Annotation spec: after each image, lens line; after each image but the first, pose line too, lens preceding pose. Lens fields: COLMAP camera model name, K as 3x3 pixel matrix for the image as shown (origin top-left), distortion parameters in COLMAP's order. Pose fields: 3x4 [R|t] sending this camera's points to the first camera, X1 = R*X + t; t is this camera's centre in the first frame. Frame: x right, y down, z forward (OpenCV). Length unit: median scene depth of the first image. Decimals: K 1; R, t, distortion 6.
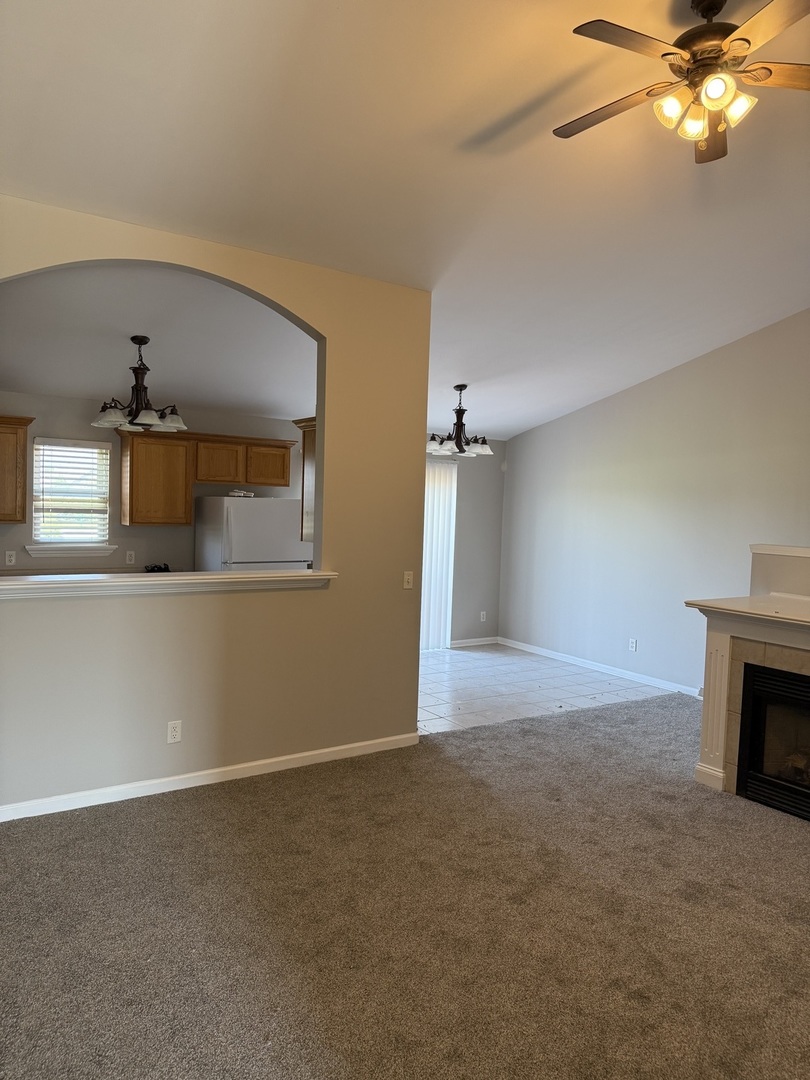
lens RADIAL K [[748.5, 0, 405.1], [0, 748.5, 533.6], [0, 0, 1]] dist [0.071074, -0.076165]
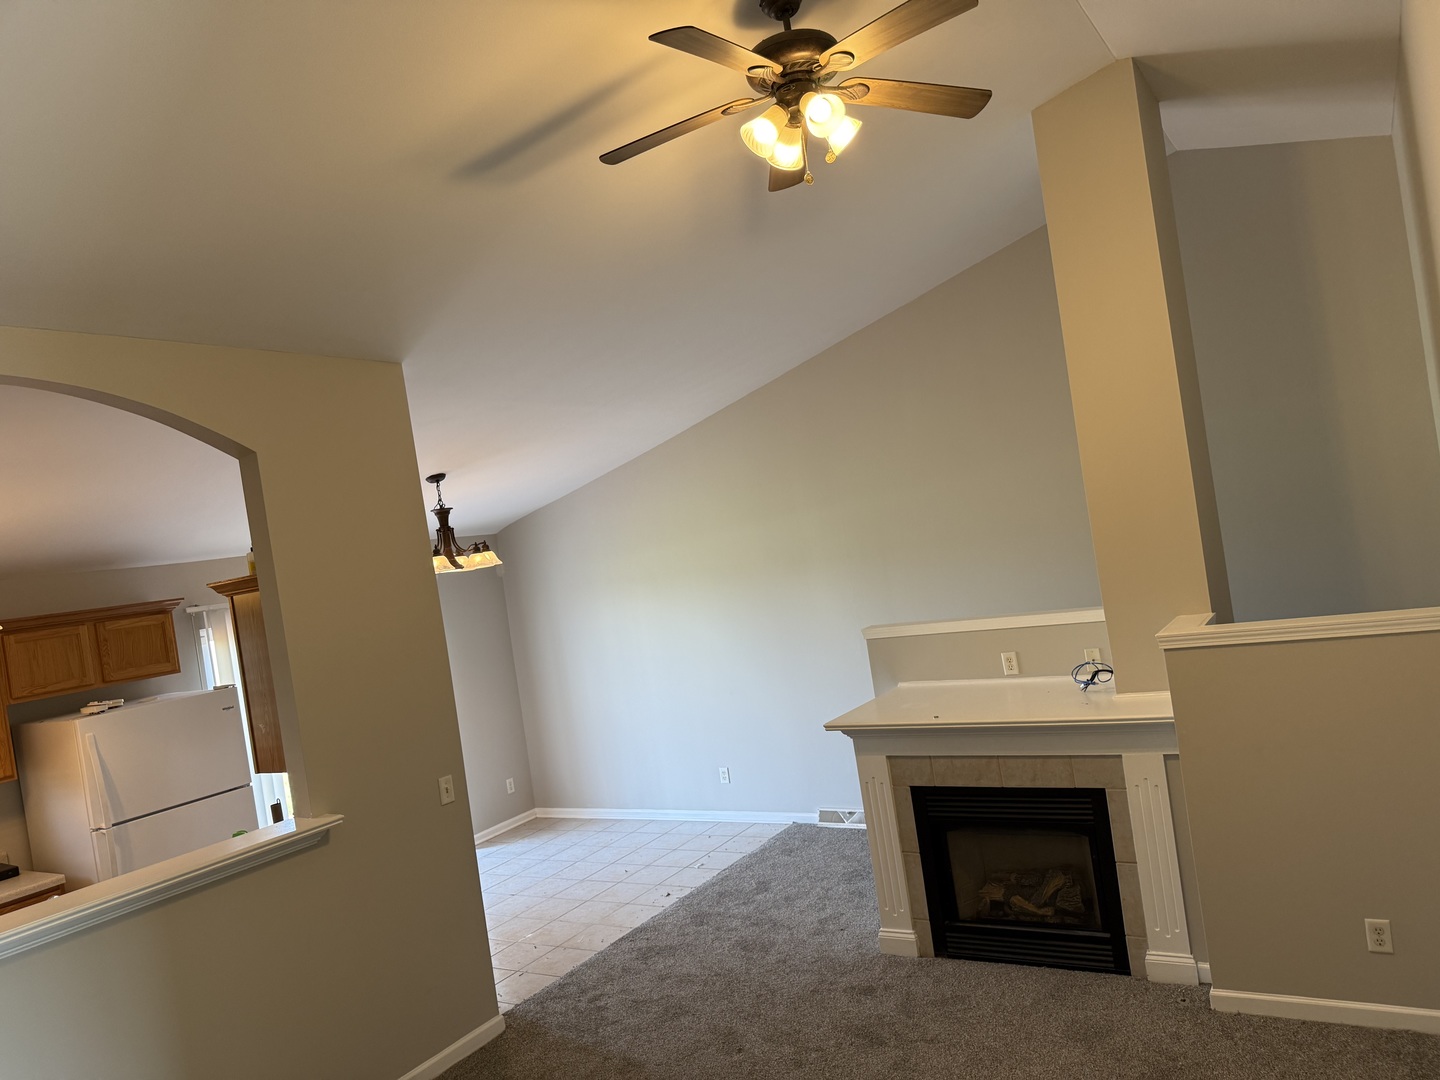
lens RADIAL K [[1000.4, 0, 720.7], [0, 1000.4, 545.0], [0, 0, 1]] dist [0.080515, -0.133224]
pose [[0.900549, -0.168470, 0.400786, -0.101334], [0.195561, 0.980310, -0.027345, -0.079999], [-0.388288, 0.103004, 0.915763, 0.076321]]
